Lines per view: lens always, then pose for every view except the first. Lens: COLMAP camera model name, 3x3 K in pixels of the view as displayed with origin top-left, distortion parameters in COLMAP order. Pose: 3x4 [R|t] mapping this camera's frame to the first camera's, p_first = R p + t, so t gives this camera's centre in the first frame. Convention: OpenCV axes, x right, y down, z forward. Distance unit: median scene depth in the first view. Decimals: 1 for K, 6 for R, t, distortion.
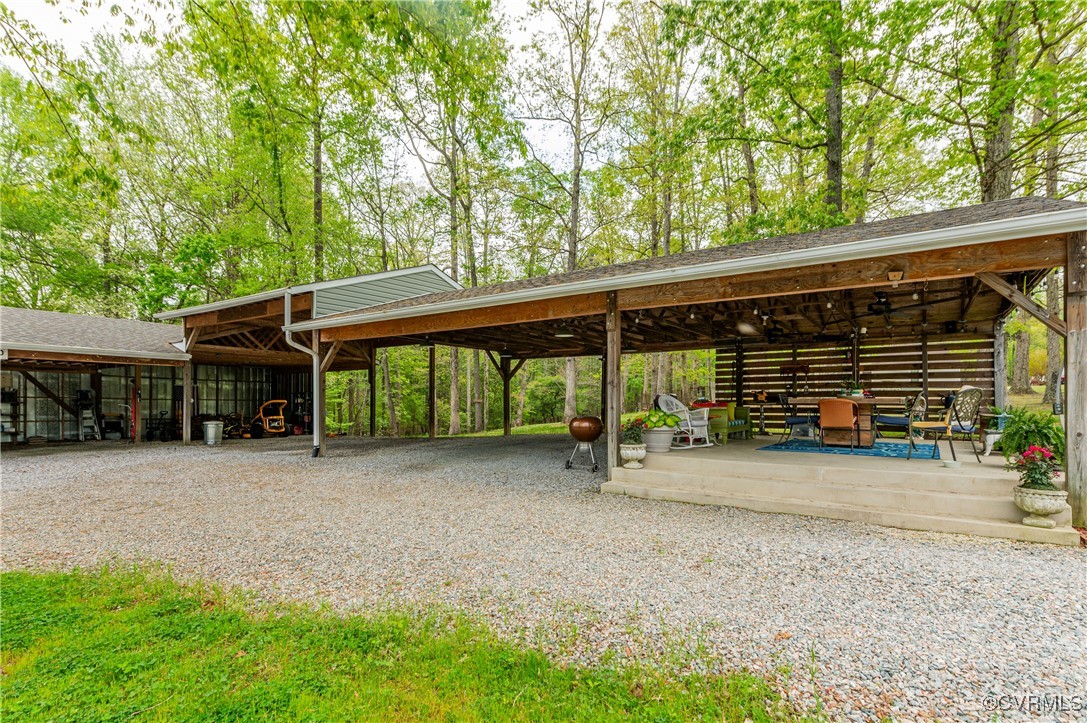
lens RADIAL K [[497.6, 0, 565.7], [0, 497.6, 392.0], [0, 0, 1]] dist [-0.001181, -0.001394]
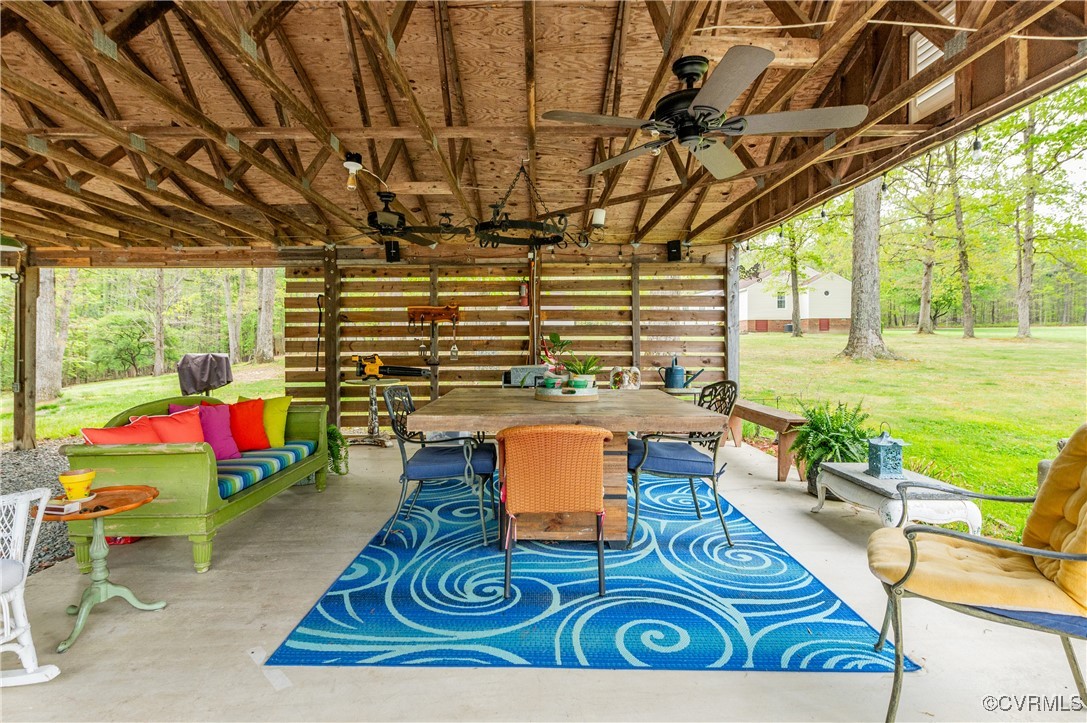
lens RADIAL K [[497.6, 0, 539.5], [0, 497.6, 355.5], [0, 0, 1]] dist [-0.001181, -0.001394]
pose [[0.809864, -0.021695, 0.586216, 0.241090], [-0.005546, 0.998988, 0.044632, -0.025630], [-0.586591, -0.039397, 0.808924, 0.507341]]
